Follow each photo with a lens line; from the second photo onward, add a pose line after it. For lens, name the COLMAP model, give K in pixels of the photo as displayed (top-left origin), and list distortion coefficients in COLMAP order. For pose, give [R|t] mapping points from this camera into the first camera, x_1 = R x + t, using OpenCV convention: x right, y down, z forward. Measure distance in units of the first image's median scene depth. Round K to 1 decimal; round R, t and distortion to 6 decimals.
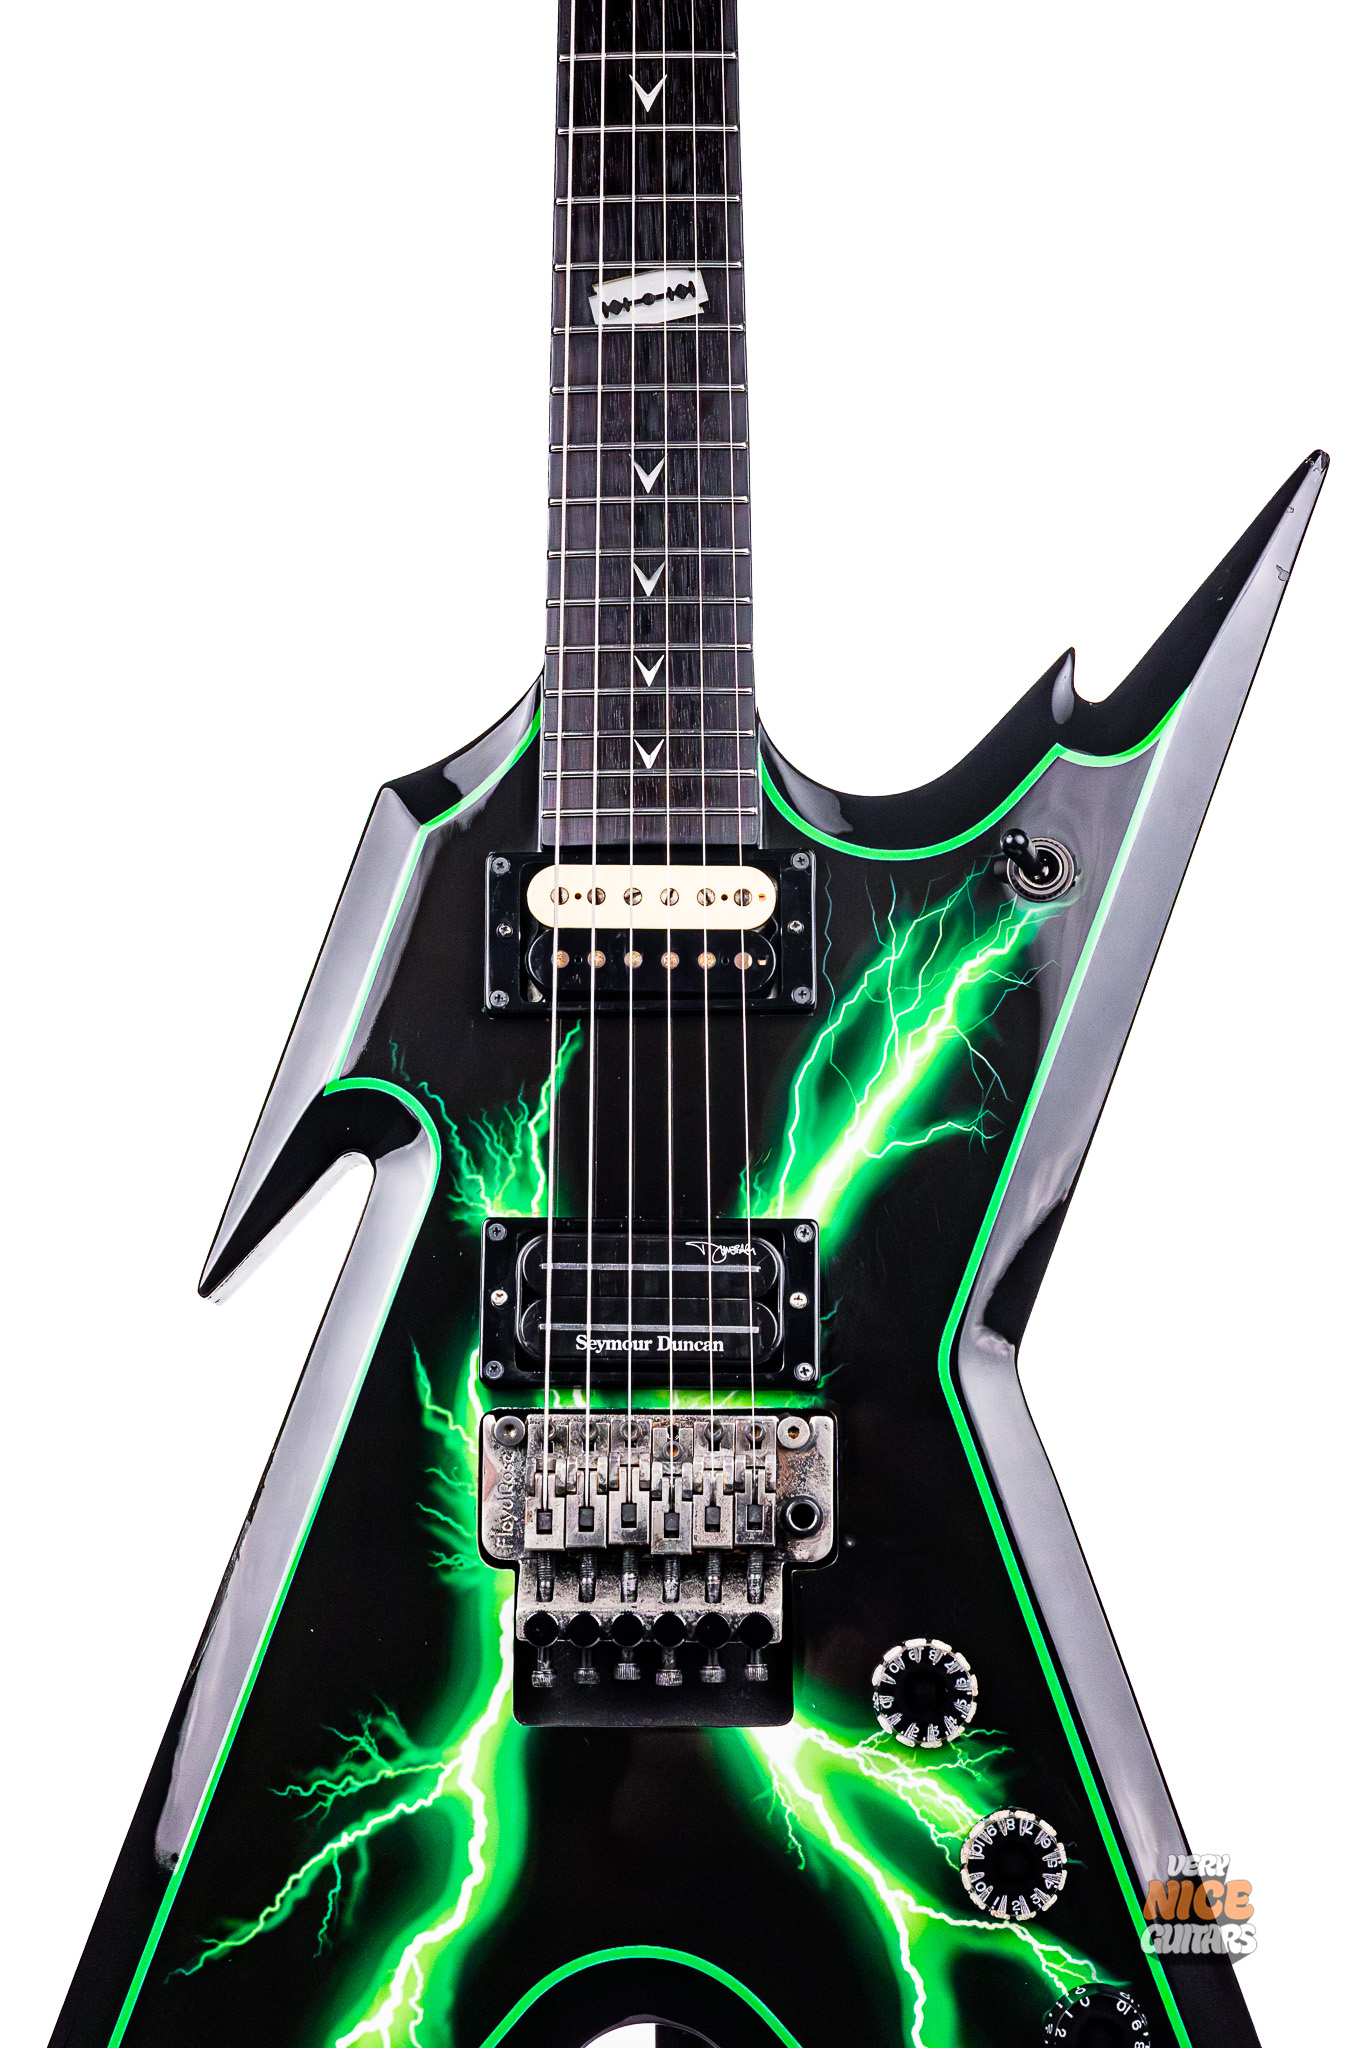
lens RADIAL K [[3532.5, 0, 671.8], [0, 3532.5, 920.6], [0, 0, 1]] dist [0.025721, -0.171249]
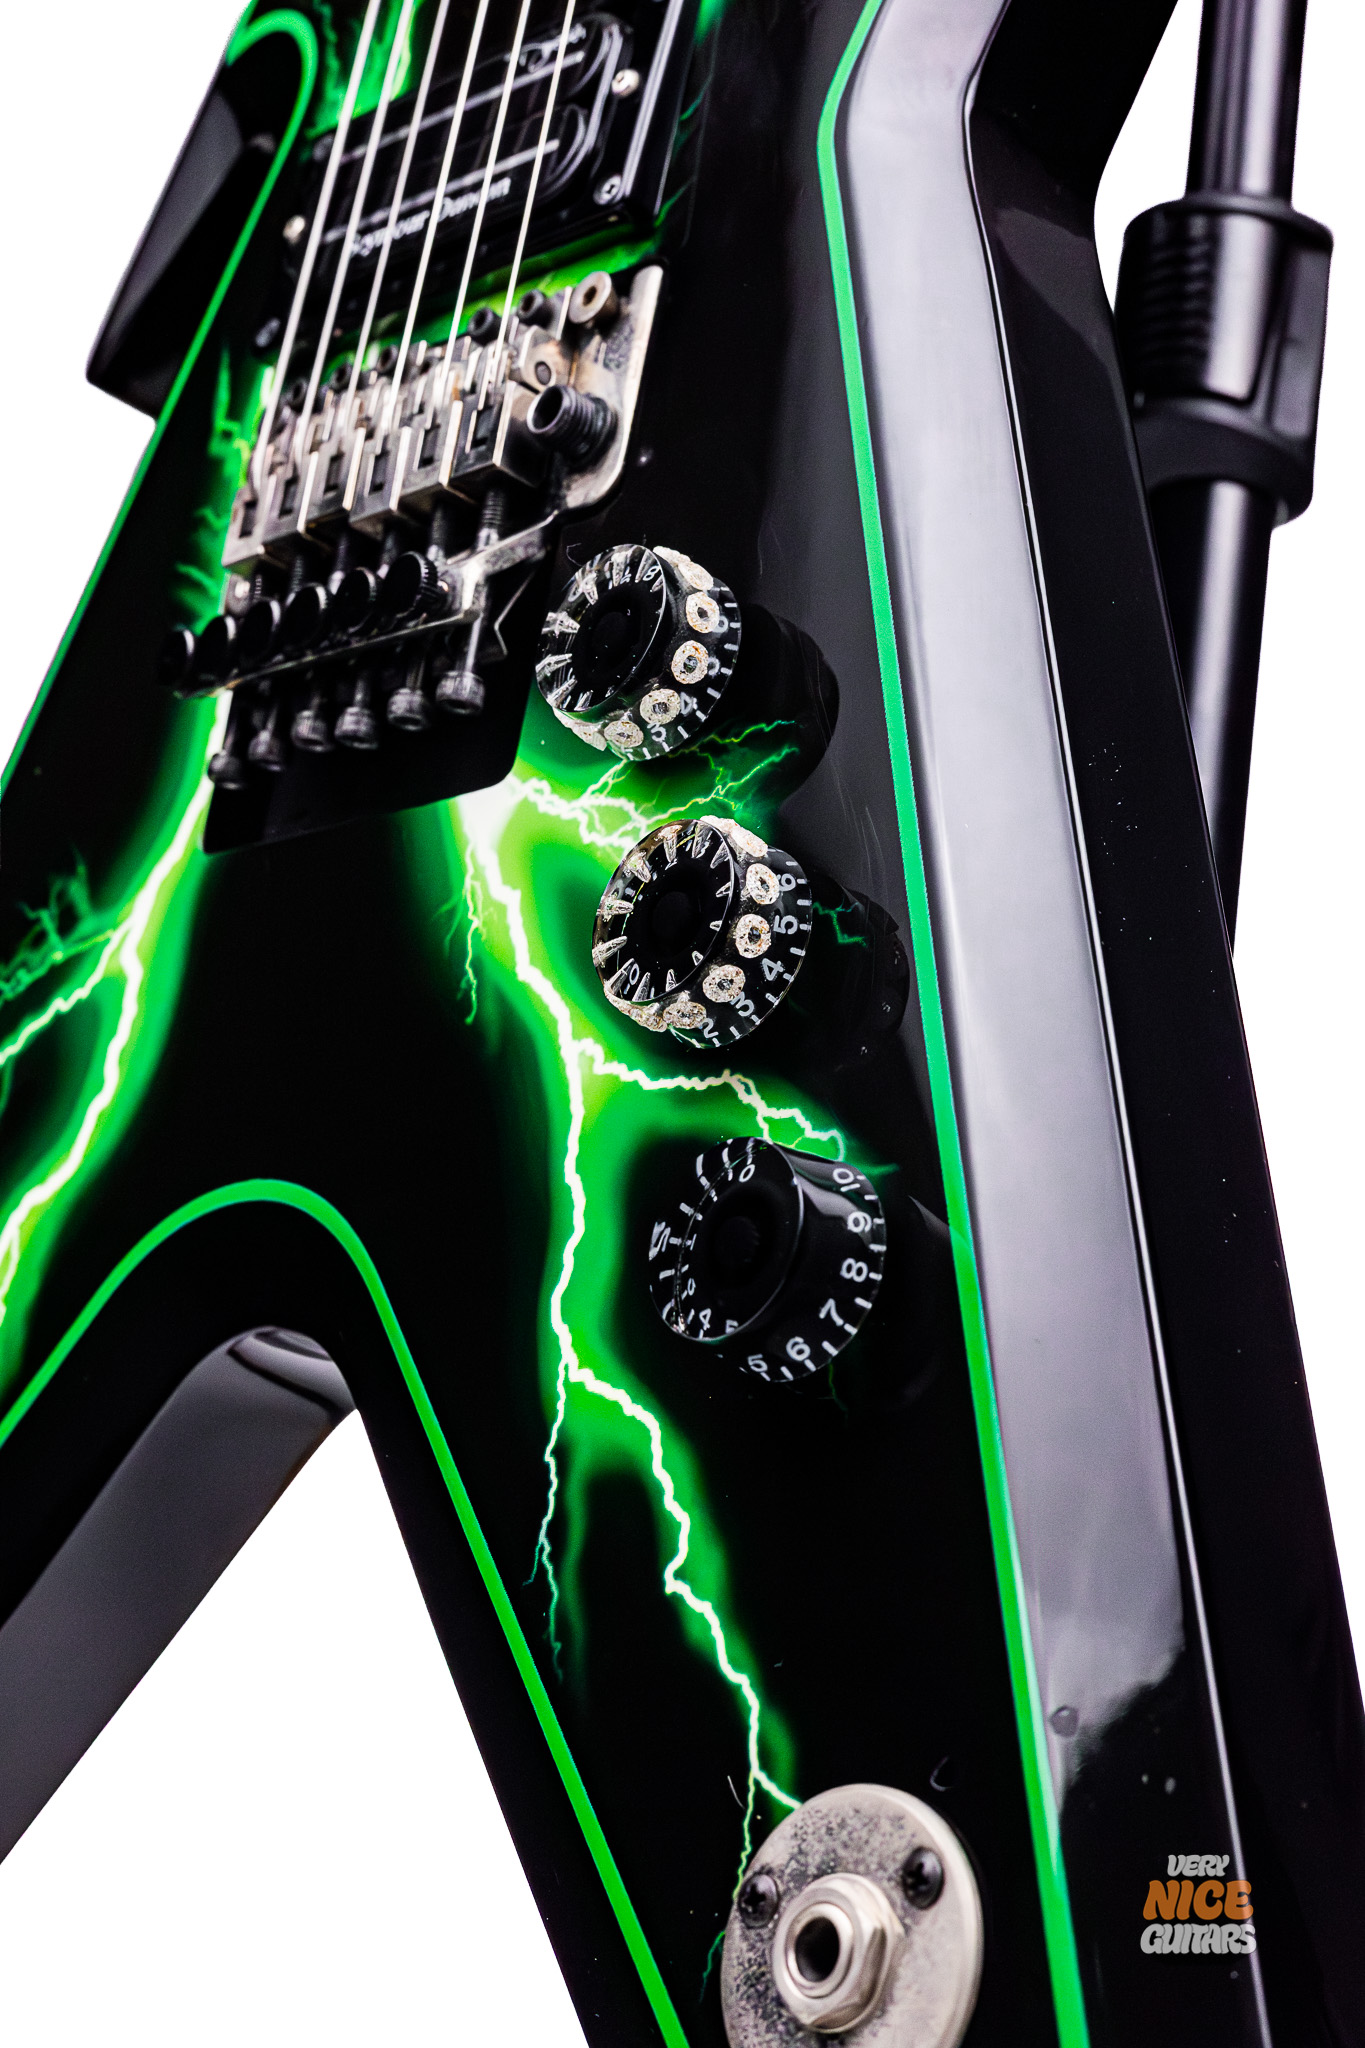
lens RADIAL K [[3291.7, 0, 682.5], [0, 3291.7, 1024.0], [0, 0, 1]] dist [-0.006359, -0.071816]
pose [[0.721692, -0.100090, -0.684940, 0.384939], [-0.032825, 0.983429, -0.178295, 0.347161], [0.691436, 0.151157, 0.706447, 0.664422]]
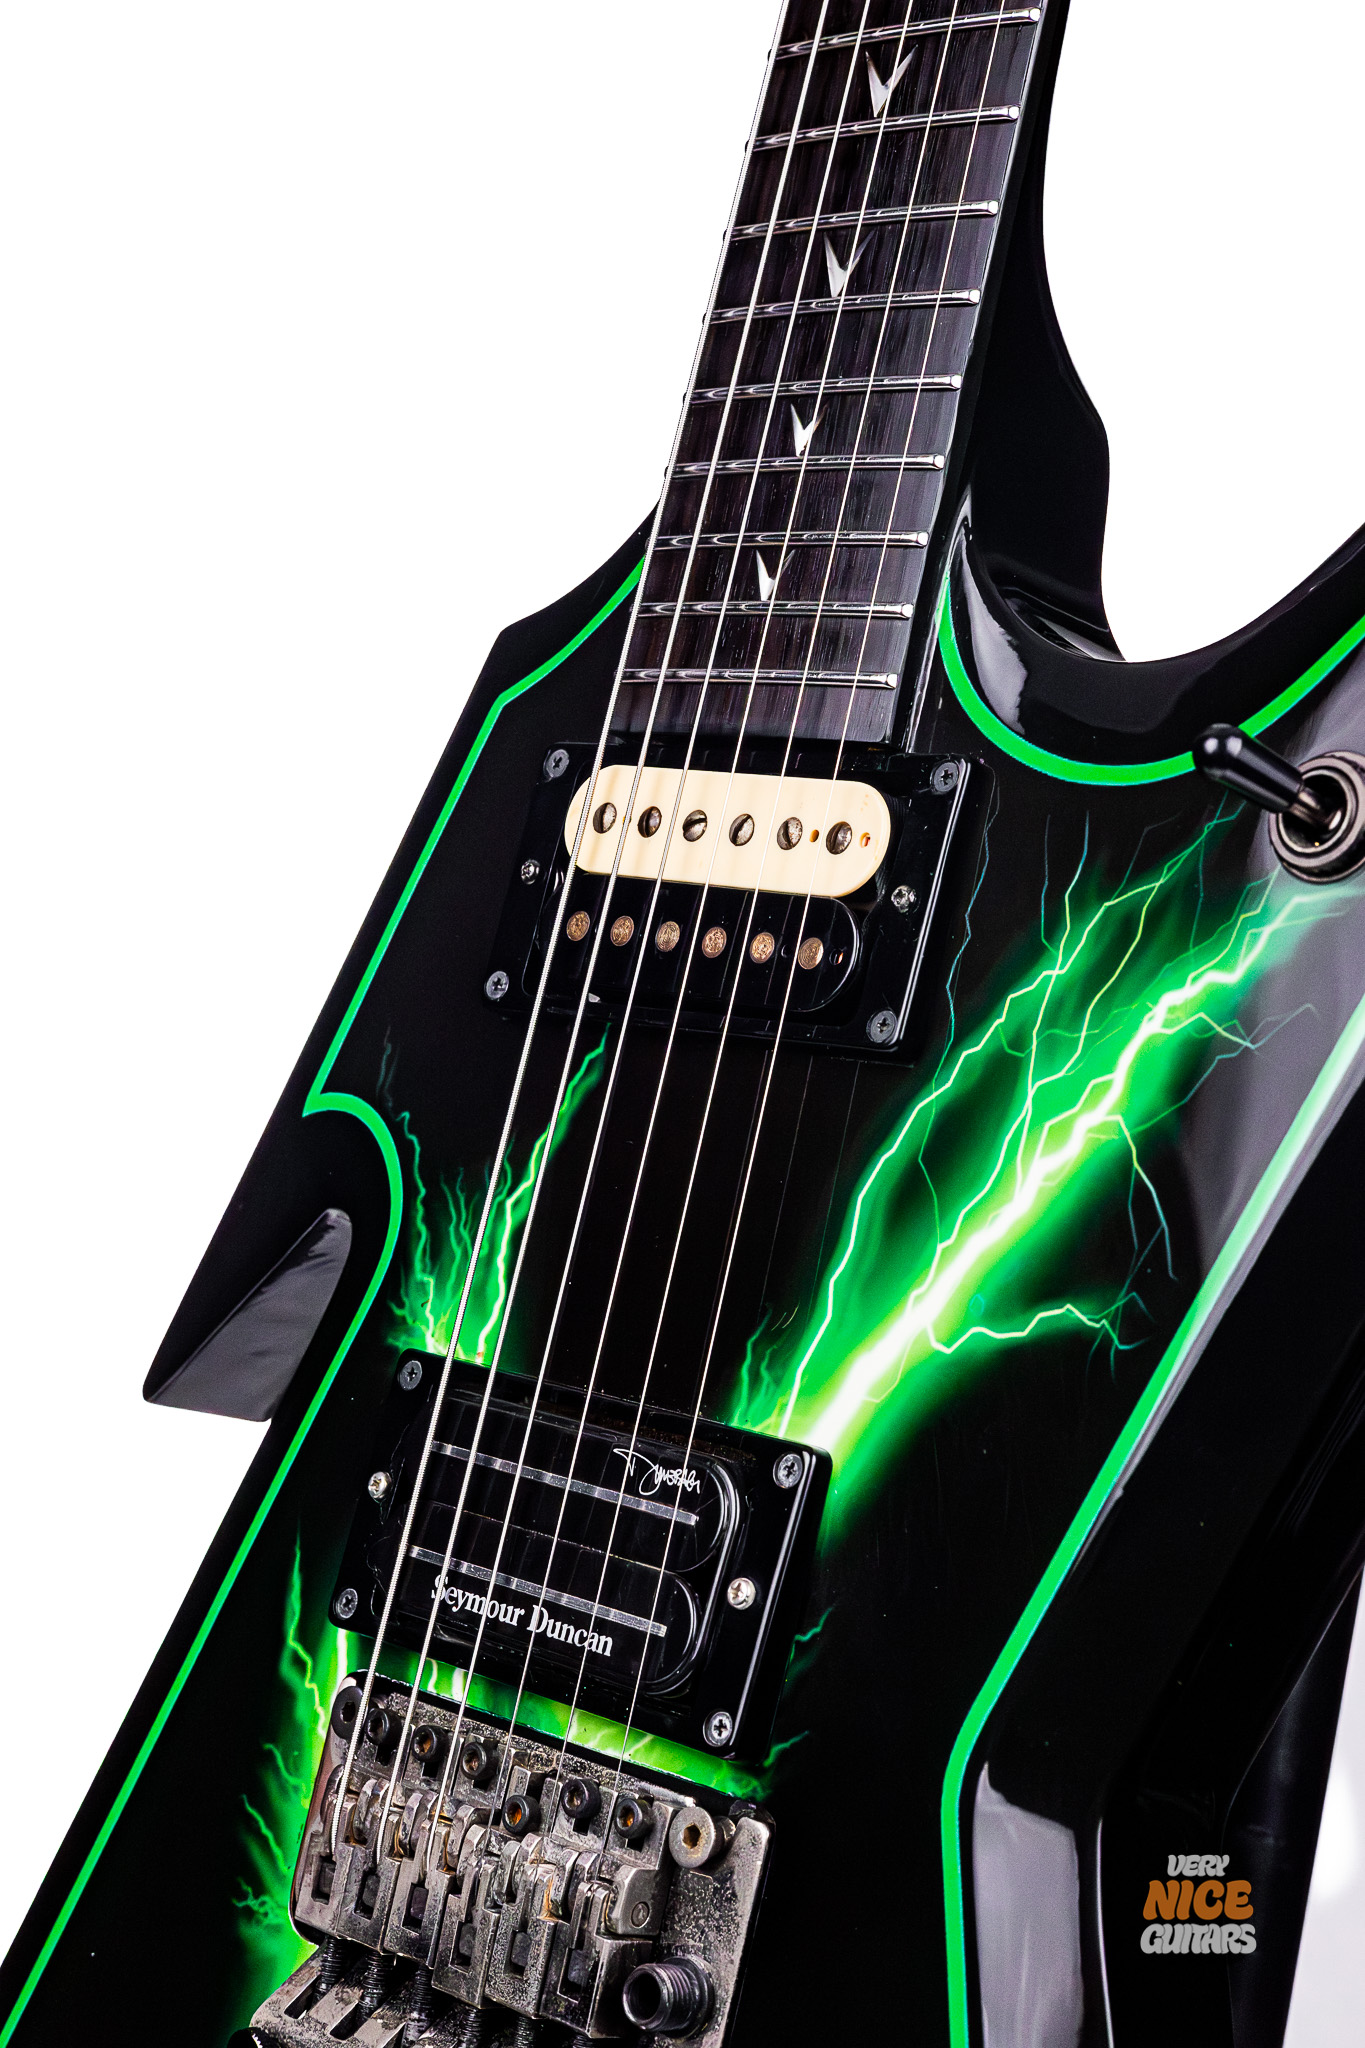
lens RADIAL K [[3478.3, 0, 682.5], [0, 3478.3, 1024.0], [0, 0, 1]] dist [0.025734, -0.041529]
pose [[0.726000, 0.093059, -0.681370, 0.378251], [-0.088432, 0.995209, 0.041697, 0.001736], [0.681986, 0.029982, 0.730751, 0.612996]]
